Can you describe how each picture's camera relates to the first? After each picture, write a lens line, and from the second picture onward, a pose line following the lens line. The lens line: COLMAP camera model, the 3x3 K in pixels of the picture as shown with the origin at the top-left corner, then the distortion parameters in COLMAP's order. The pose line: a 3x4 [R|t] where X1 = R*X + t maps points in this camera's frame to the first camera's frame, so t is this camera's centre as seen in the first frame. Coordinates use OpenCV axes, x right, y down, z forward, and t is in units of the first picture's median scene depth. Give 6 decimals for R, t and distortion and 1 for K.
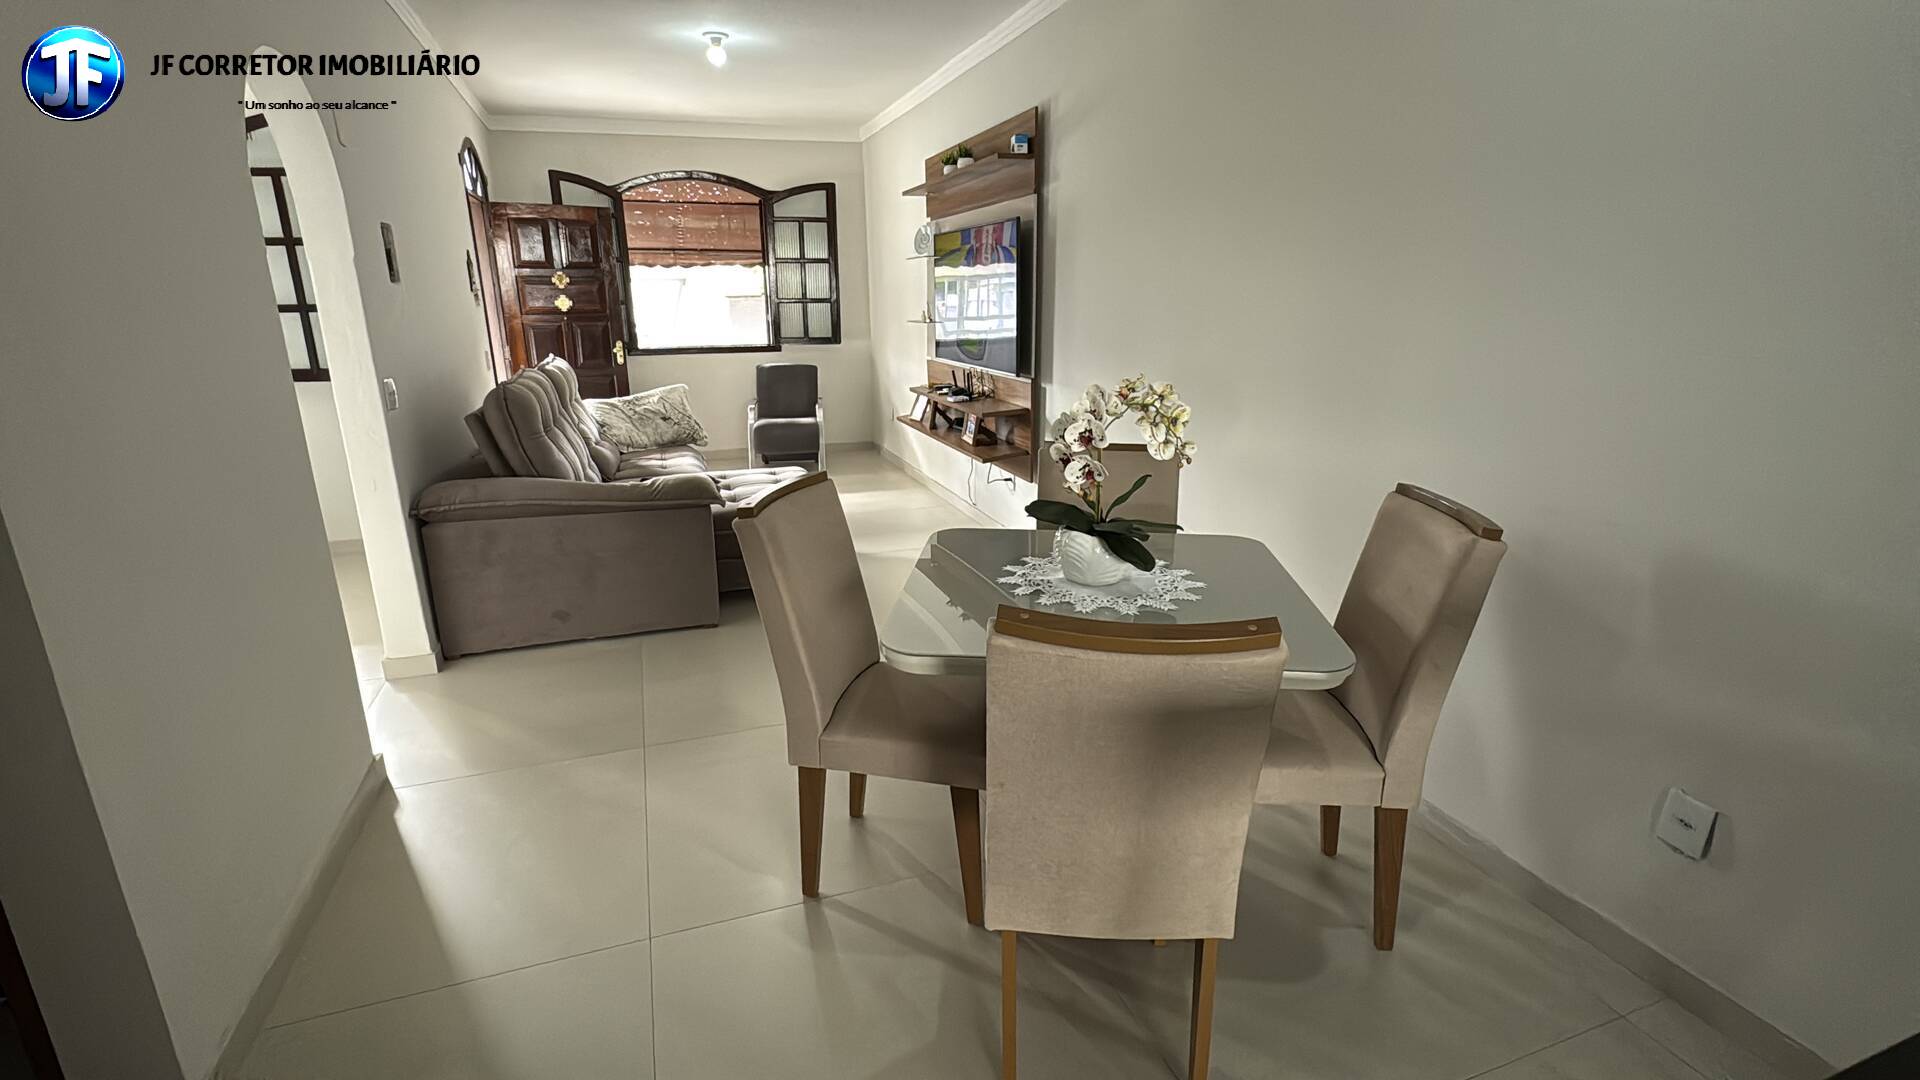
lens RADIAL K [[866.9, 0, 960.0], [0, 866.9, 540.0], [0, 0, 1]] dist [-0.000408, -0.000153]
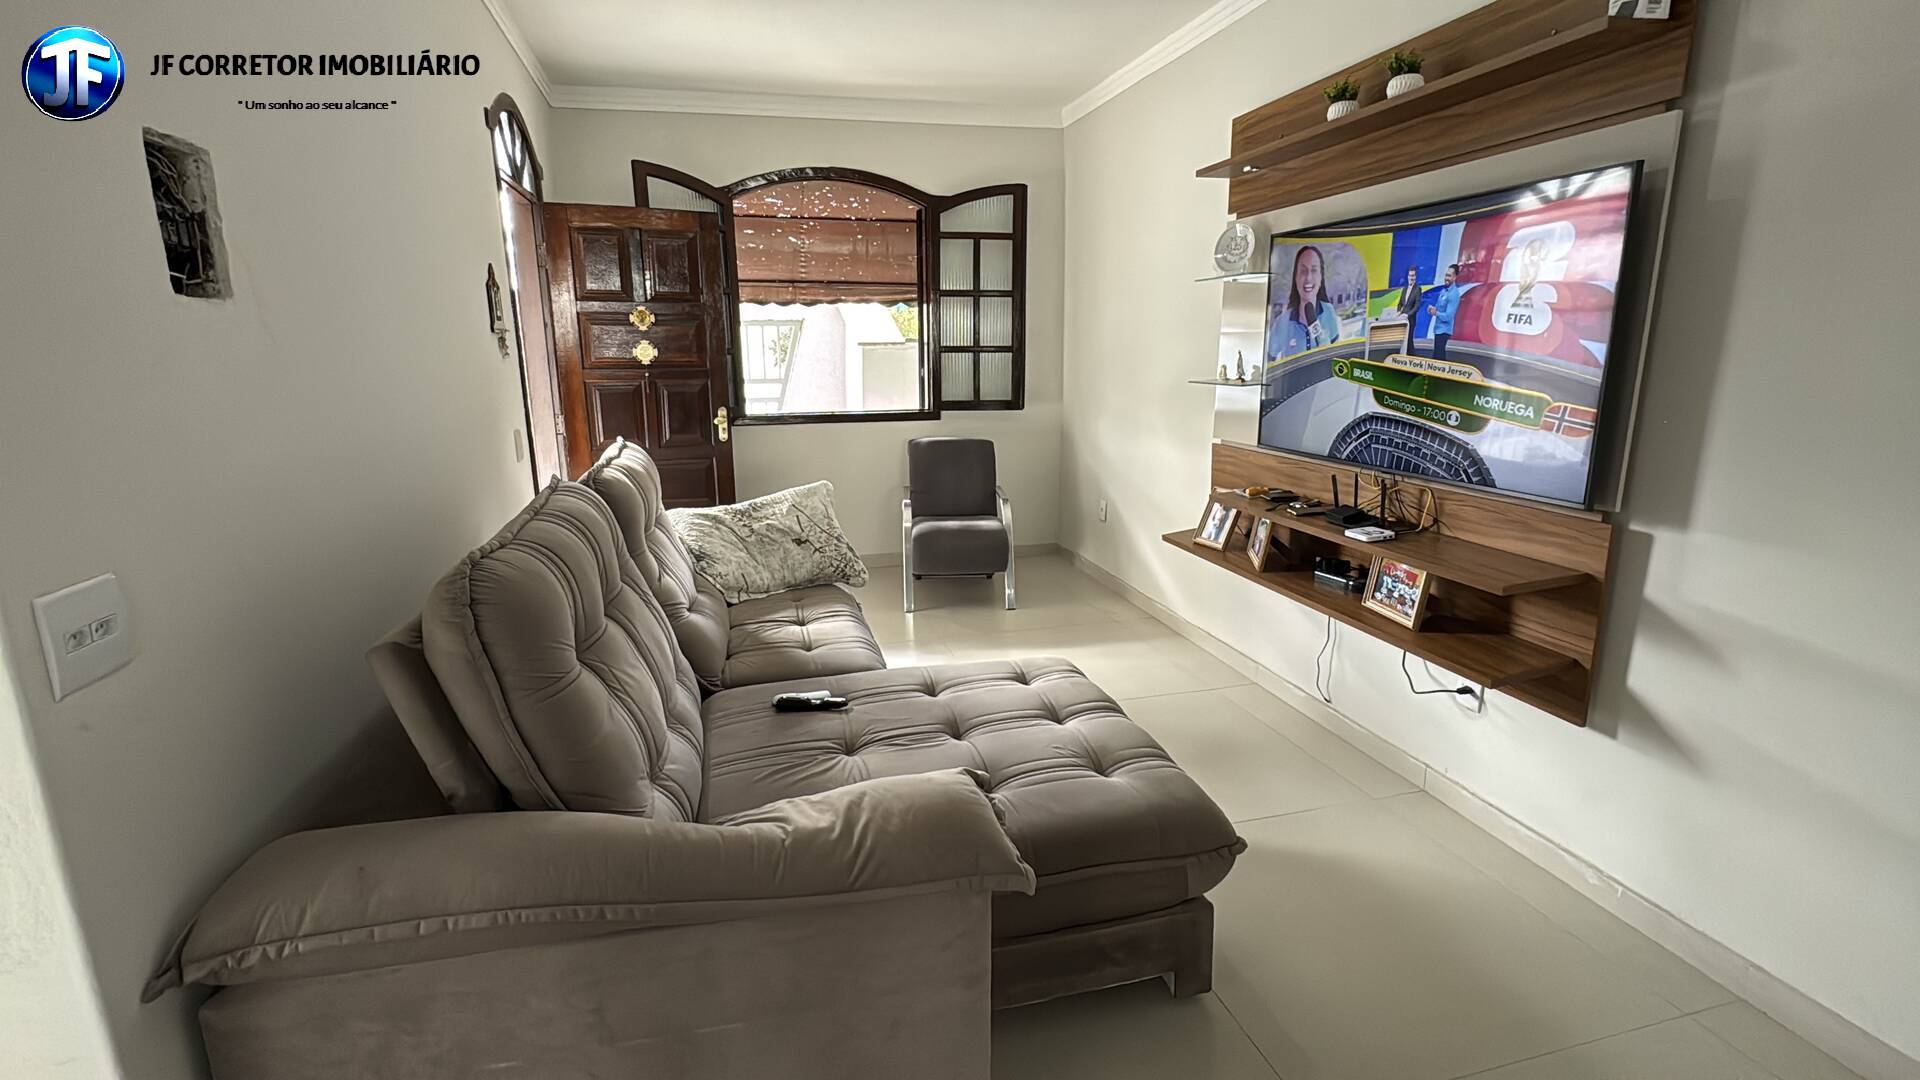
lens RADIAL K [[866.9, 0, 960.0], [0, 866.9, 540.0], [0, 0, 1]] dist [-0.000408, -0.000153]
pose [[0.996932, 0.017410, -0.076318, -0.155209], [-0.021563, 0.998312, -0.053931, -0.094027], [0.075250, 0.055411, 0.995624, 0.346165]]
